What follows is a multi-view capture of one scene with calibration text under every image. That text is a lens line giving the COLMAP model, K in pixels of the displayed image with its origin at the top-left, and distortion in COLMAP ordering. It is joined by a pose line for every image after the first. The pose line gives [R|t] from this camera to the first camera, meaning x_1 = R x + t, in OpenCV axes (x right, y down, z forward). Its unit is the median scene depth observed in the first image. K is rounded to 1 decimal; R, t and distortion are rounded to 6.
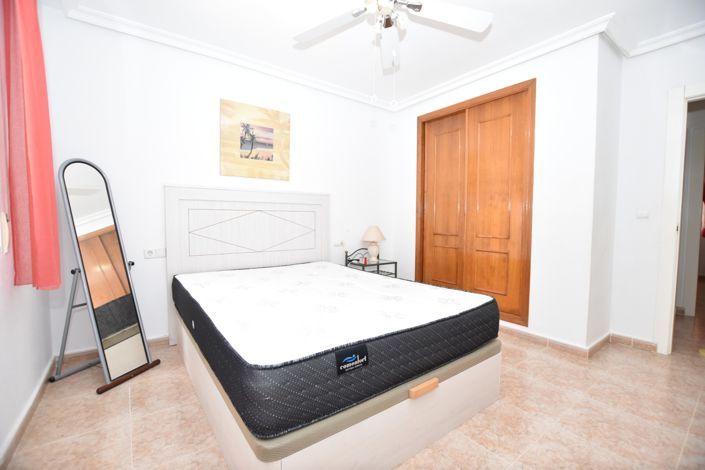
lens RADIAL K [[310.5, 0, 352.5], [0, 310.5, 235.0], [0, 0, 1]] dist [-0.037752, 0.006852]
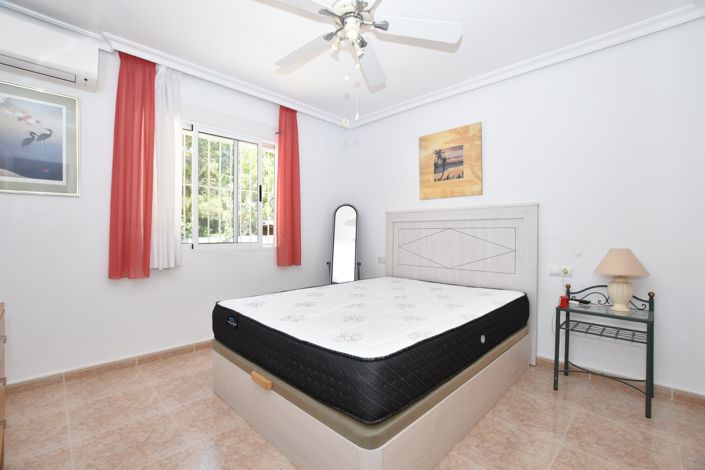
lens RADIAL K [[314.4, 0, 343.4], [0, 314.4, 223.3], [0, 0, 1]] dist [-0.000705, 0.000018]
pose [[0.142393, -0.041368, -0.988945, 0.694631], [-0.048344, 0.997643, -0.048692, -0.027977], [0.988629, 0.054743, 0.140058, 0.509621]]
